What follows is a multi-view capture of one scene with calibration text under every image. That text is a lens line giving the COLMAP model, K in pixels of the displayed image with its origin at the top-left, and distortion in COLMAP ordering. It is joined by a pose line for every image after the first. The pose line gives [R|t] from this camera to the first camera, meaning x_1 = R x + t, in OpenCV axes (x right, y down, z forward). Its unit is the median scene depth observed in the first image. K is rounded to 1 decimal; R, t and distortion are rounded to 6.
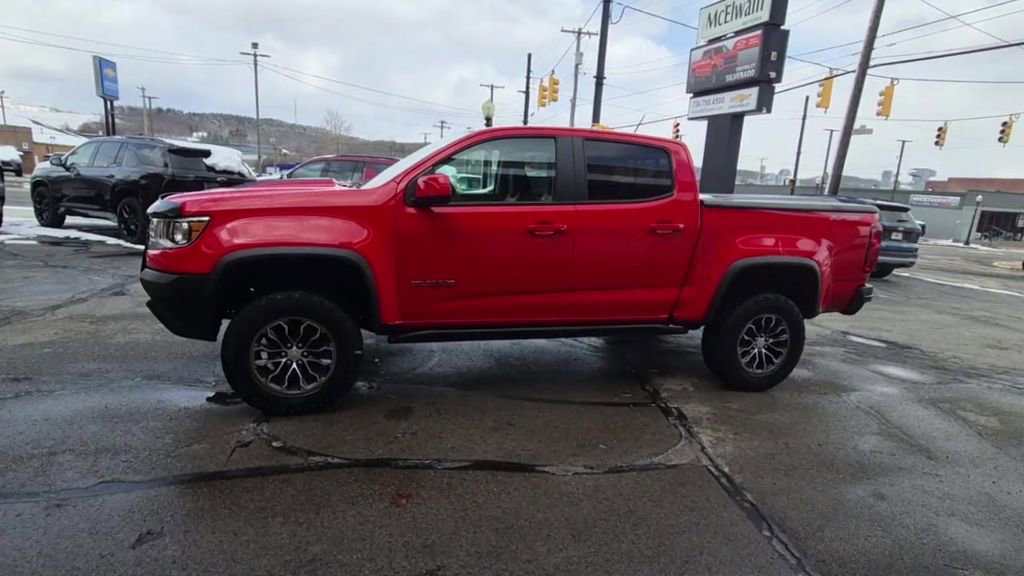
lens RADIAL K [[553.1, 0, 511.0], [0, 553.1, 294.2], [0, 0, 1]] dist [0.006514, -0.003829]
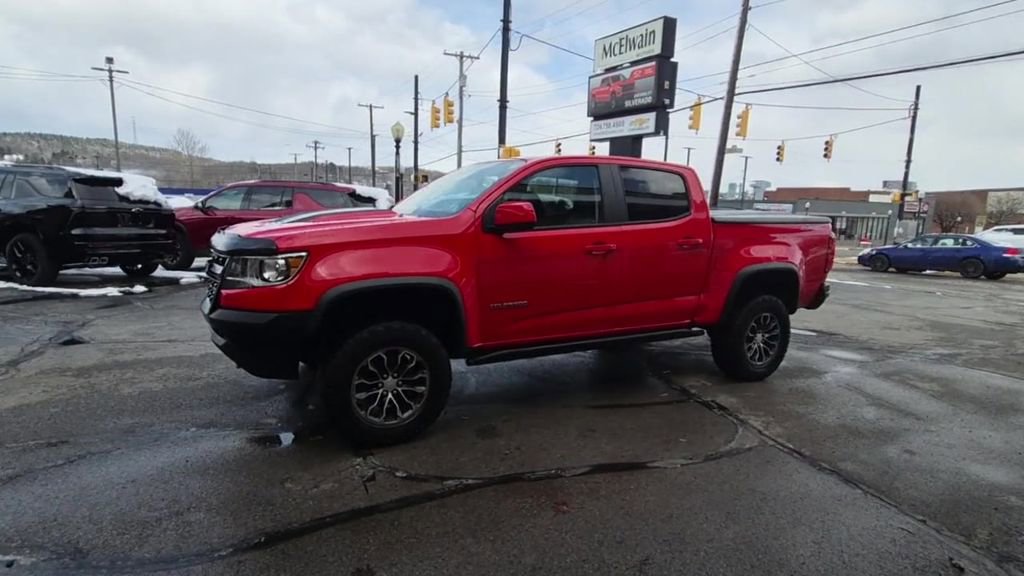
lens RADIAL K [[553.1, 0, 507.8], [0, 553.1, 292.8], [0, 0, 1]] dist [0.006514, -0.003829]
pose [[0.975782, -0.061831, 0.209822, -0.205261], [0.068943, 0.997262, -0.026741, -0.008149], [-0.207595, 0.040559, 0.977374, -0.015916]]
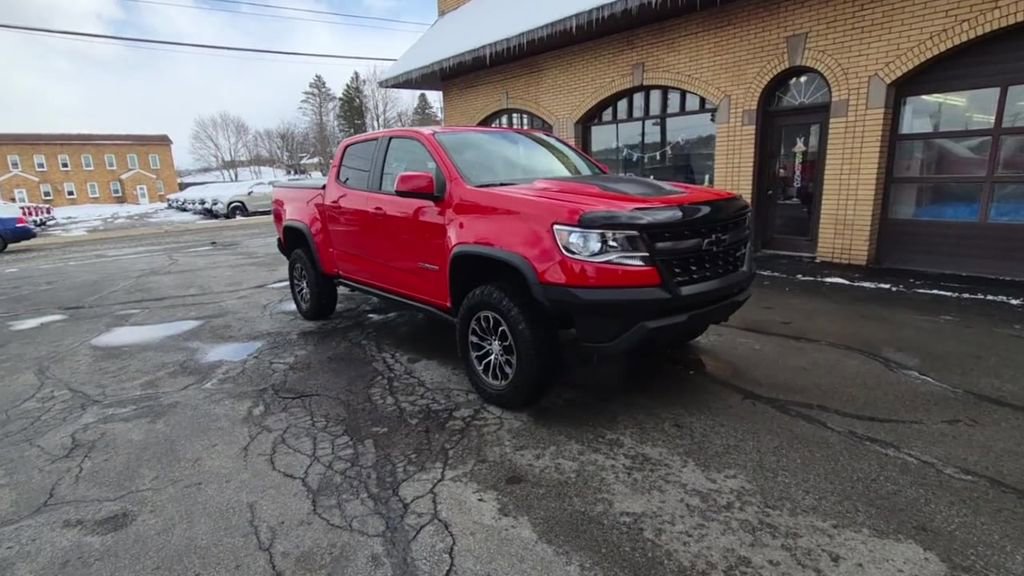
lens RADIAL K [[553.1, 0, 504.3], [0, 553.1, 291.1], [0, 0, 1]] dist [0.006514, -0.003829]
pose [[-0.390490, -0.237468, 0.889453, -0.787866], [0.201689, 0.920620, 0.334335, -0.246219], [-0.898242, 0.309947, -0.311598, 0.973142]]
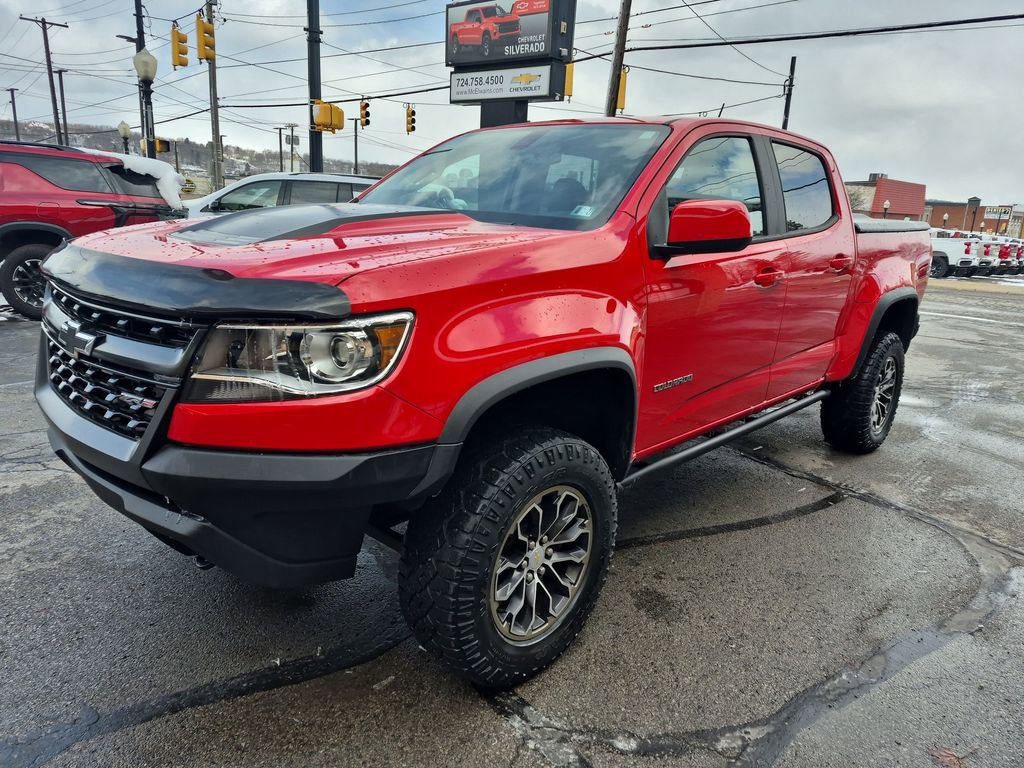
lens RADIAL K [[711.0, 0, 510.4], [0, 711.0, 384.1], [0, 0, 1]] dist [0.044693, -0.028812]
pose [[0.857747, -0.142602, 0.493898, -0.384318], [0.104272, 0.989046, 0.104477, -0.066528], [-0.503387, -0.038115, 0.863220, 0.238658]]
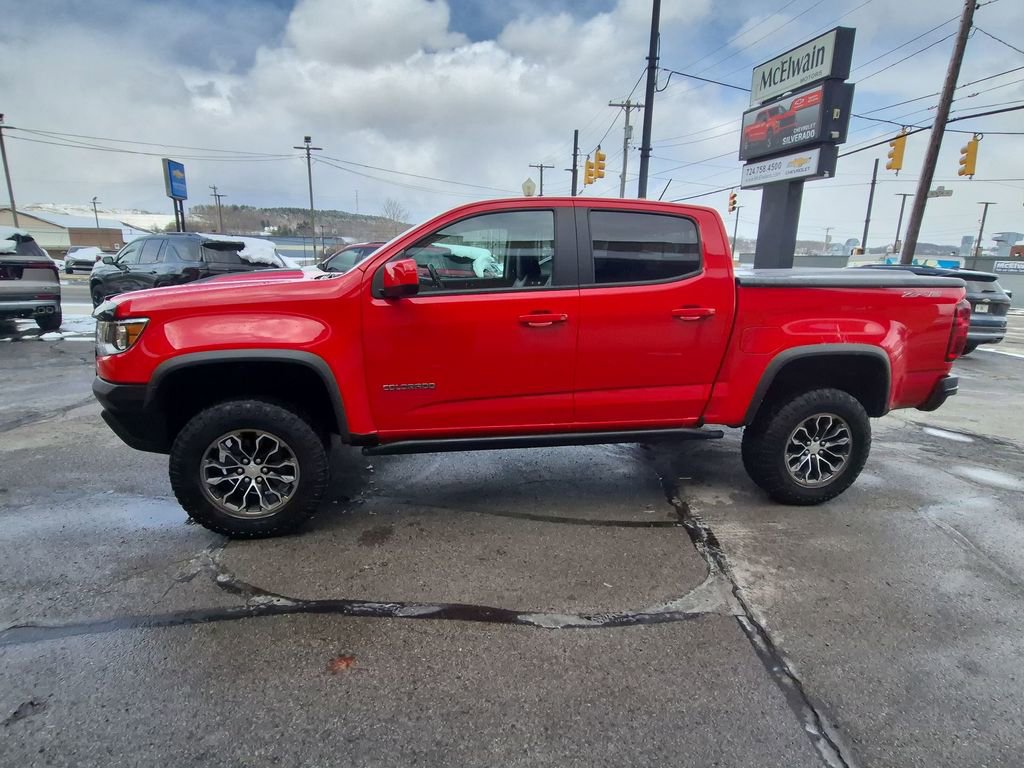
lens RADIAL K [[544.7, 0, 510.0], [0, 544.7, 387.2], [0, 0, 1]] dist [-0.000654, -0.008487]
pose [[0.994500, -0.013535, -0.103862, 0.056952], [0.015950, 0.999621, 0.022452, -0.019826], [0.103518, -0.023985, 0.994338, 0.099647]]
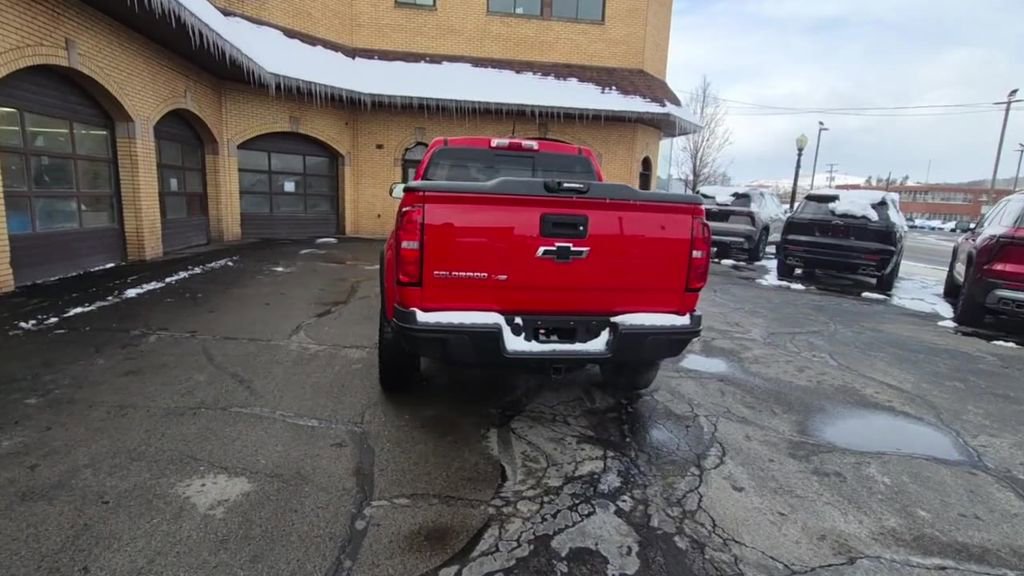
lens RADIAL K [[553.1, 0, 509.1], [0, 553.1, 290.9], [0, 0, 1]] dist [0.006514, -0.003829]
pose [[-0.126999, 0.103203, -0.986519, 0.932900], [-0.251492, 0.958723, 0.132670, -0.110626], [0.959491, 0.264951, -0.095802, 0.876556]]
